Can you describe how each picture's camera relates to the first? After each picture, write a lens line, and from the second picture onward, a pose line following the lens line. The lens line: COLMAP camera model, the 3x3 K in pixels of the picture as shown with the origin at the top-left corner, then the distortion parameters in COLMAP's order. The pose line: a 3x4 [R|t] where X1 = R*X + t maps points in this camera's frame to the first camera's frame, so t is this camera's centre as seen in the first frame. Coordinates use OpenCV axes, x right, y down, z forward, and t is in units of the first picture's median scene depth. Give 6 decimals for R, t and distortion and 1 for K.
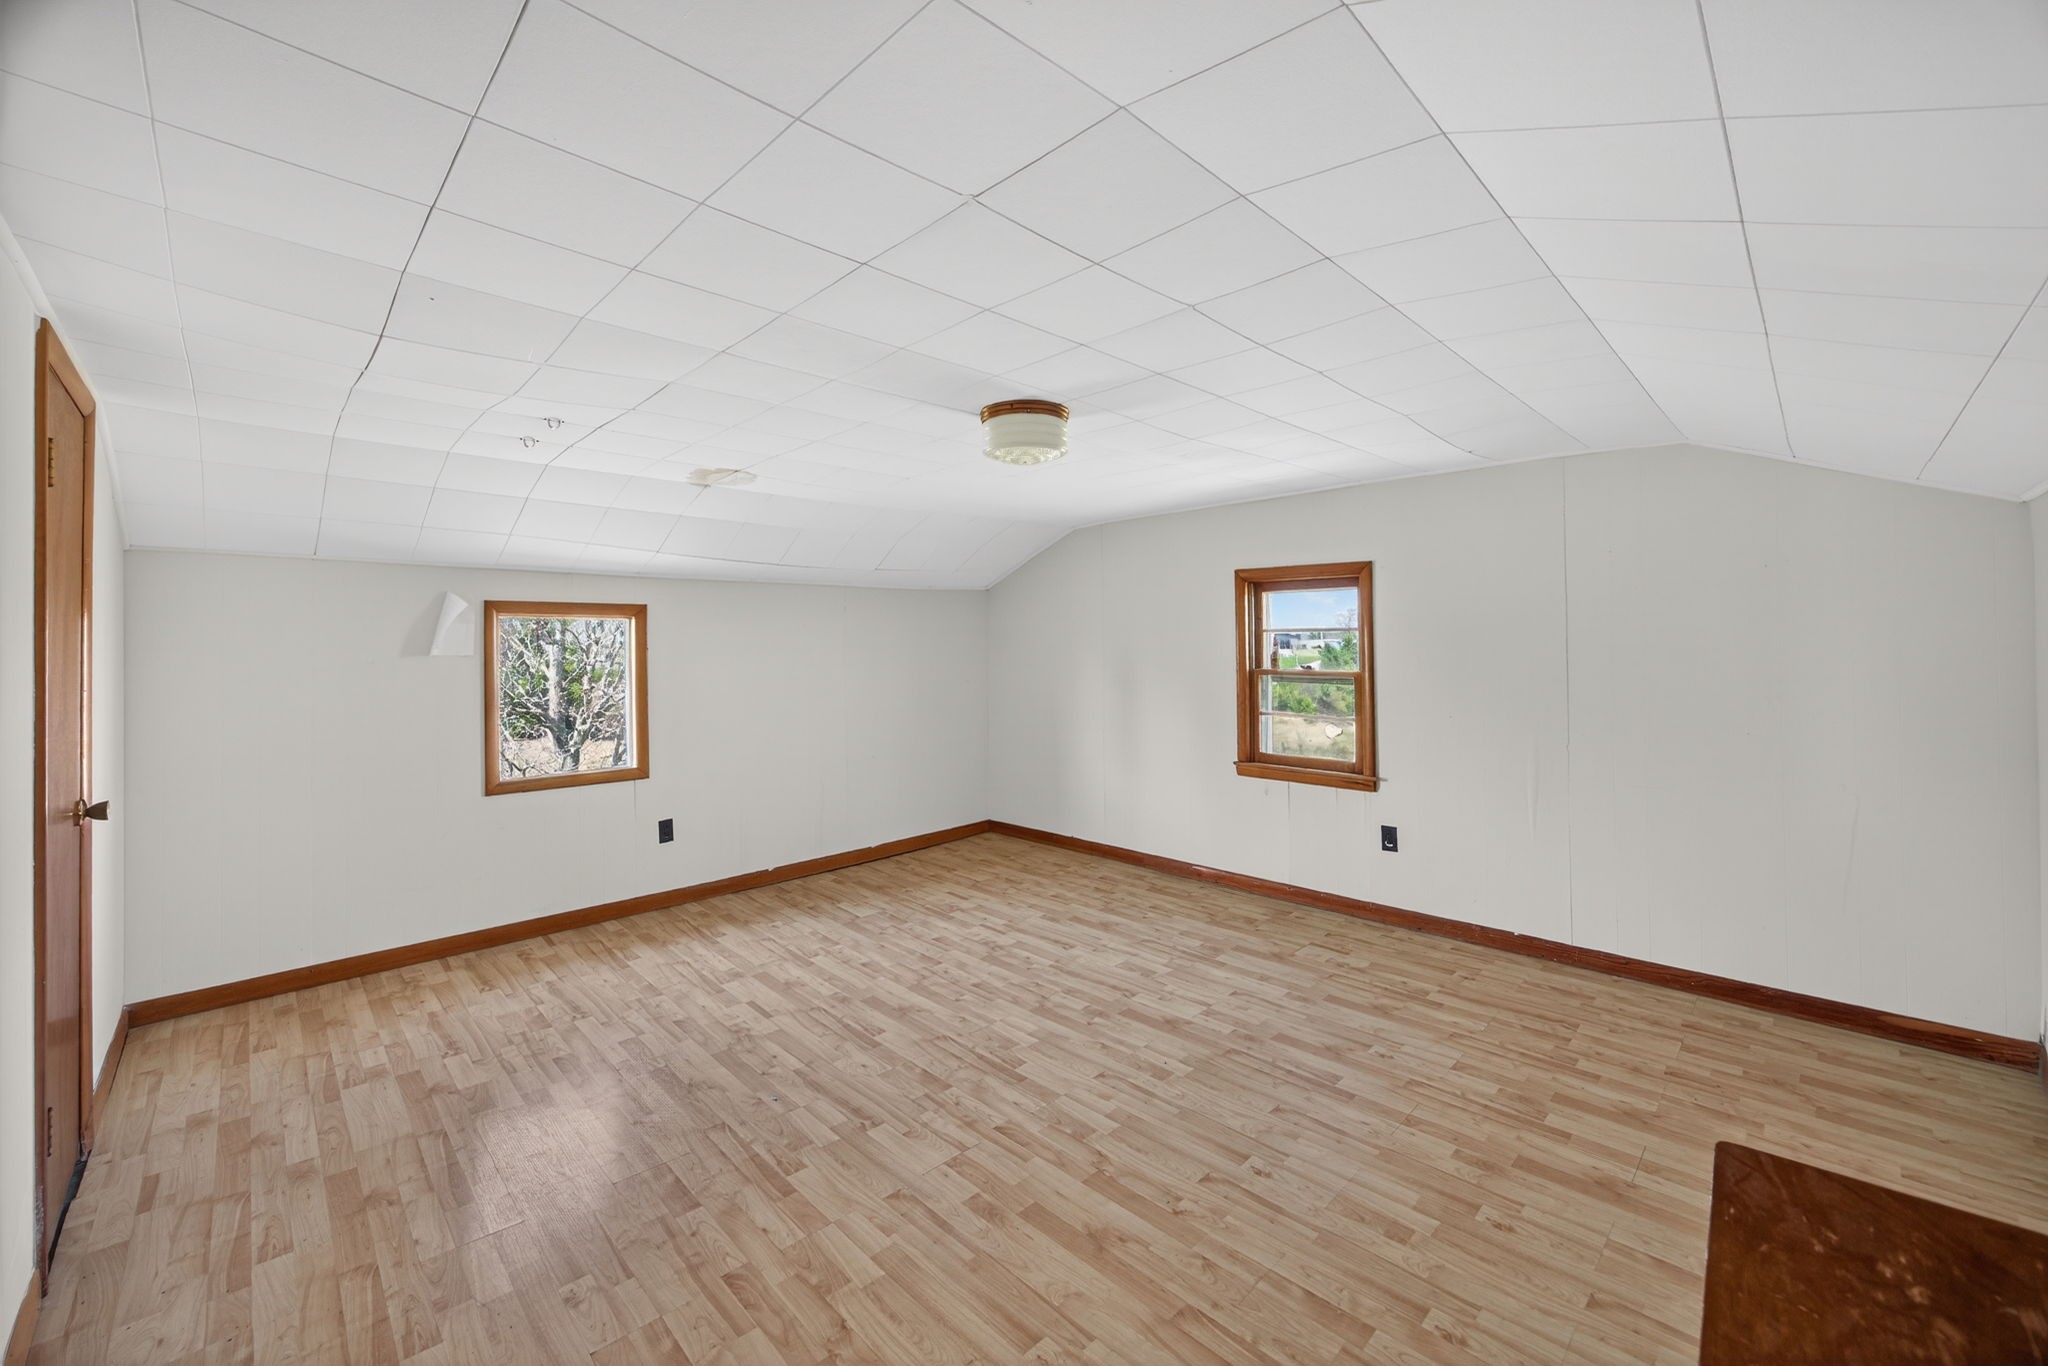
lens RADIAL K [[793.7, 0, 1034.2], [0, 793.7, 661.0], [0, 0, 1]] dist [-0.012861, 0.000488]
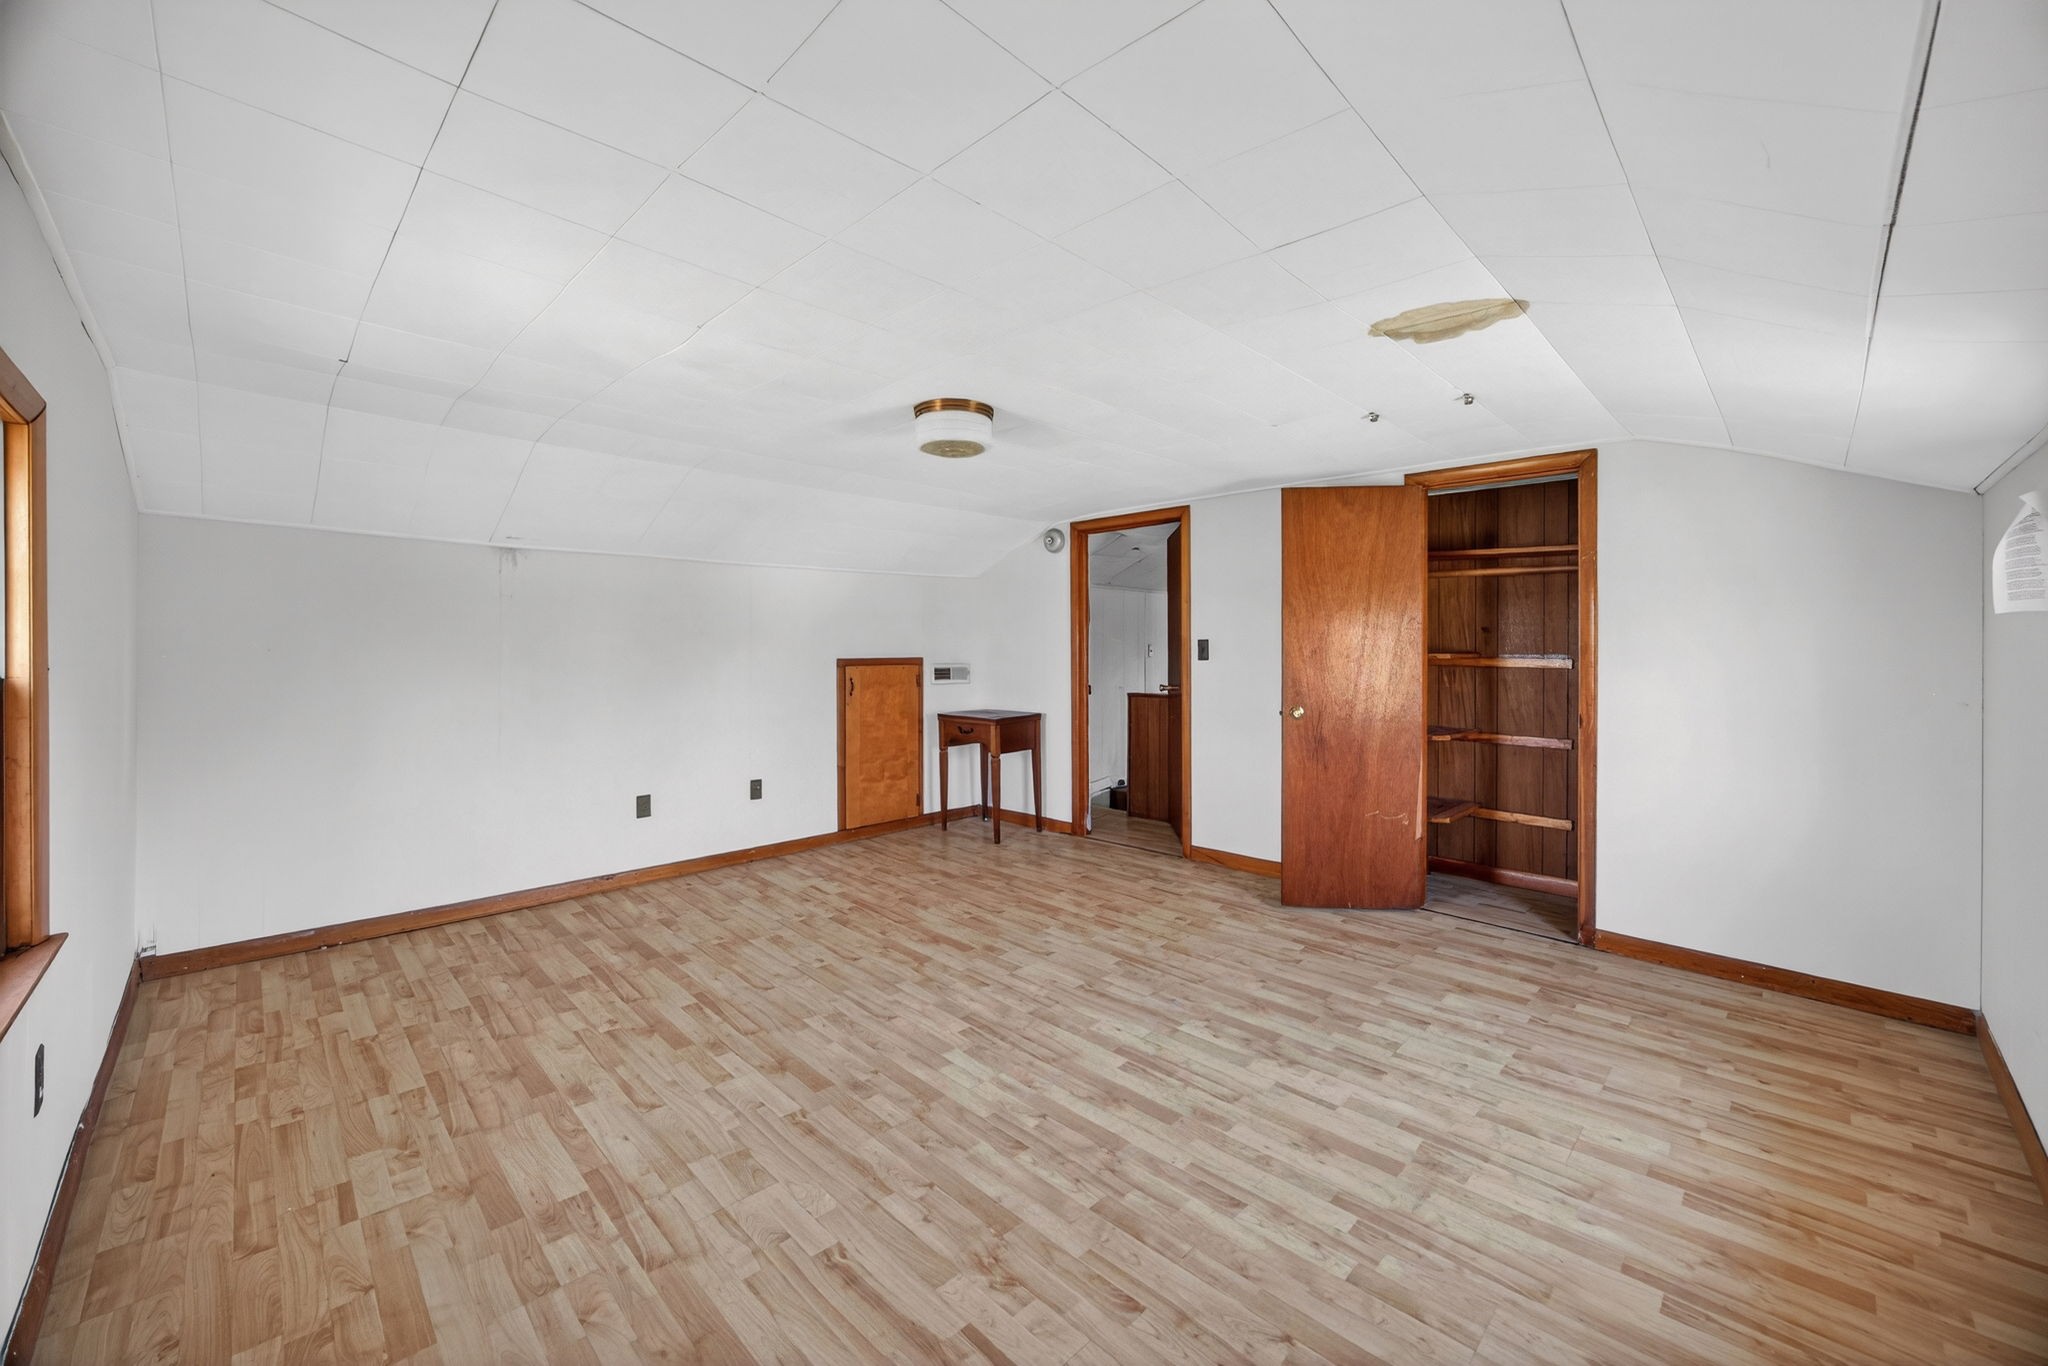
lens RADIAL K [[793.7, 0, 1034.2], [0, 793.7, 661.0], [0, 0, 1]] dist [-0.012861, 0.000488]
pose [[-0.999828, 0.016149, -0.009132, -0.093880], [0.015735, 0.998922, 0.043676, -0.007061], [0.009828, 0.043525, -0.999004, 1.782397]]
